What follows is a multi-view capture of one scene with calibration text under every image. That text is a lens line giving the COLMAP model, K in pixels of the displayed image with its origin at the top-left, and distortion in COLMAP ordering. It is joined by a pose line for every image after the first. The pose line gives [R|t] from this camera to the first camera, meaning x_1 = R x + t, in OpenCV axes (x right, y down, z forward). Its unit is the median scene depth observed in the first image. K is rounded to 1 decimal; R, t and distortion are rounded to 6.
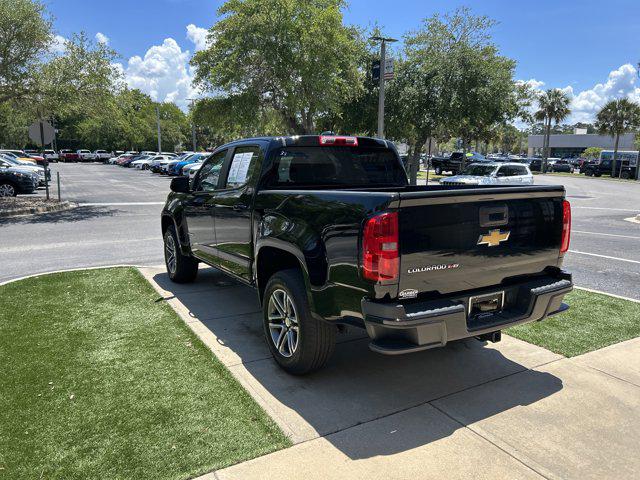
lens RADIAL K [[482.8, 0, 327.3], [0, 482.8, 244.4], [0, 0, 1]] dist [0.043889, -0.046177]
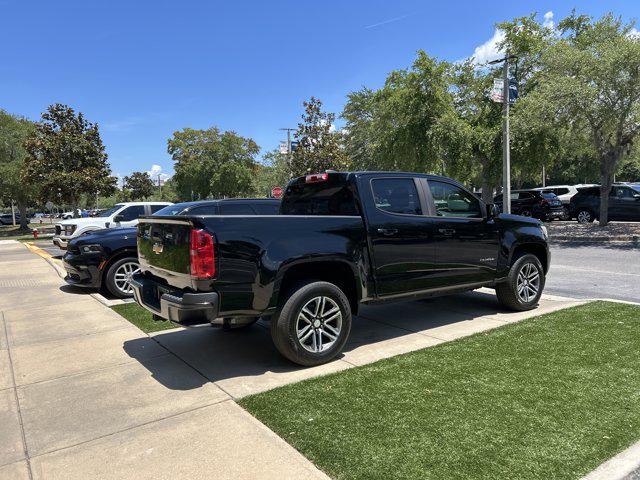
lens RADIAL K [[482.8, 0, 322.9], [0, 482.8, 236.9], [0, 0, 1]] dist [0.043889, -0.046177]
pose [[0.078920, 0.067174, -0.994615, 1.287455], [-0.139059, 0.988714, 0.055742, -0.139303], [0.987134, 0.133911, 0.087371, 0.952002]]
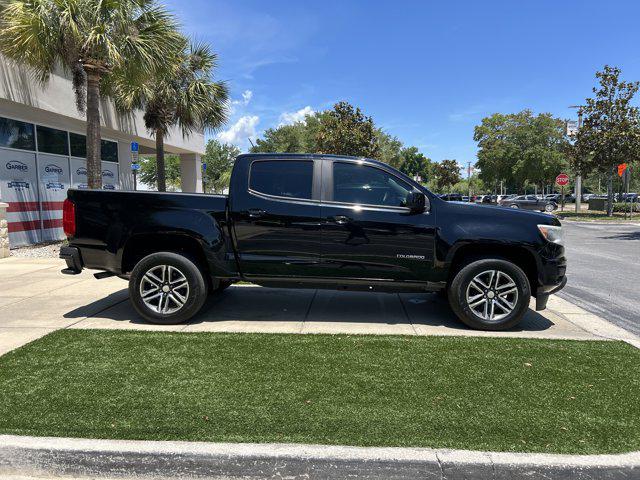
lens RADIAL K [[482.8, 0, 321.0], [0, 482.8, 236.4], [0, 0, 1]] dist [0.043889, -0.046177]
pose [[-0.555814, 0.068162, -0.828507, 1.031940], [-0.144485, 0.973543, 0.177024, -0.281739], [0.818654, 0.218100, -0.531261, 1.949988]]
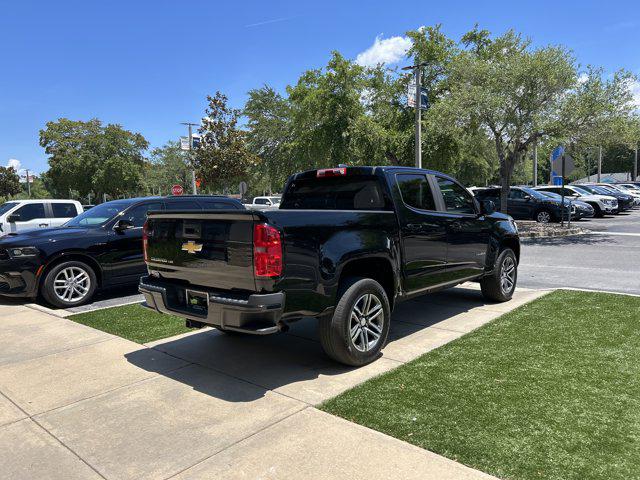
lens RADIAL K [[482.8, 0, 324.6], [0, 482.8, 245.2], [0, 0, 1]] dist [0.043889, -0.046177]
pose [[0.308028, 0.080379, -0.947976, 1.185884], [-0.136561, 0.989842, 0.039555, -0.083653], [0.941525, 0.117272, 0.315876, 0.647254]]
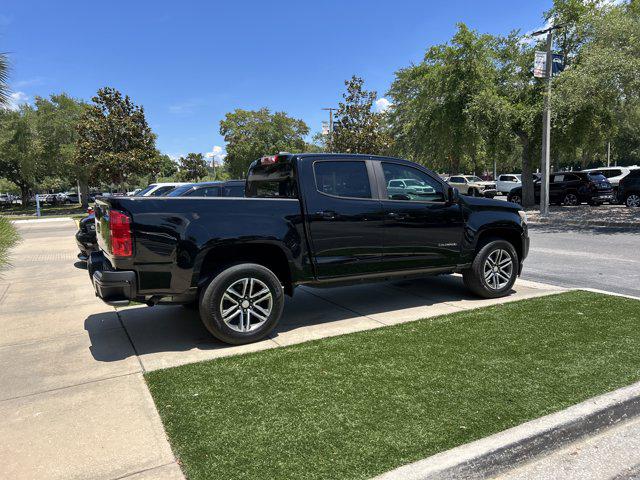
lens RADIAL K [[482.8, 0, 323.0], [0, 482.8, 245.1], [0, 0, 1]] dist [0.043889, -0.046177]
pose [[-0.037983, 0.122814, -0.991703, 1.299479], [-0.144588, 0.981300, 0.127063, -0.182319], [0.988763, 0.148214, -0.019515, 1.221187]]
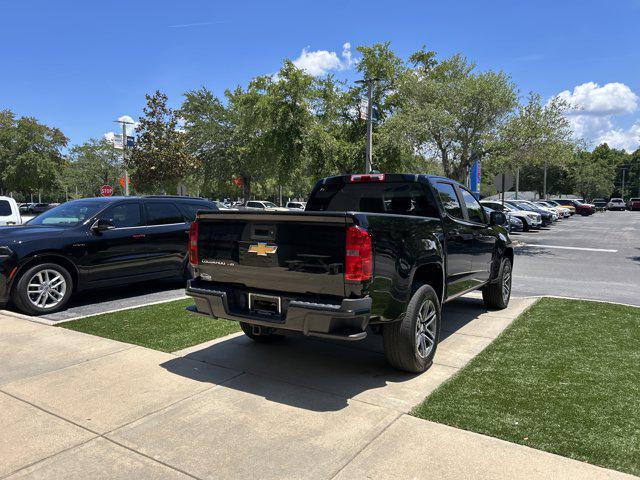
lens RADIAL K [[482.8, 0, 323.7], [0, 482.8, 237.9], [0, 0, 1]] dist [0.043889, -0.046177]
pose [[0.451719, 0.059564, -0.890170, 1.065697], [-0.160736, 0.986875, -0.015531, -0.033596], [0.877561, 0.150098, 0.455364, 0.397900]]
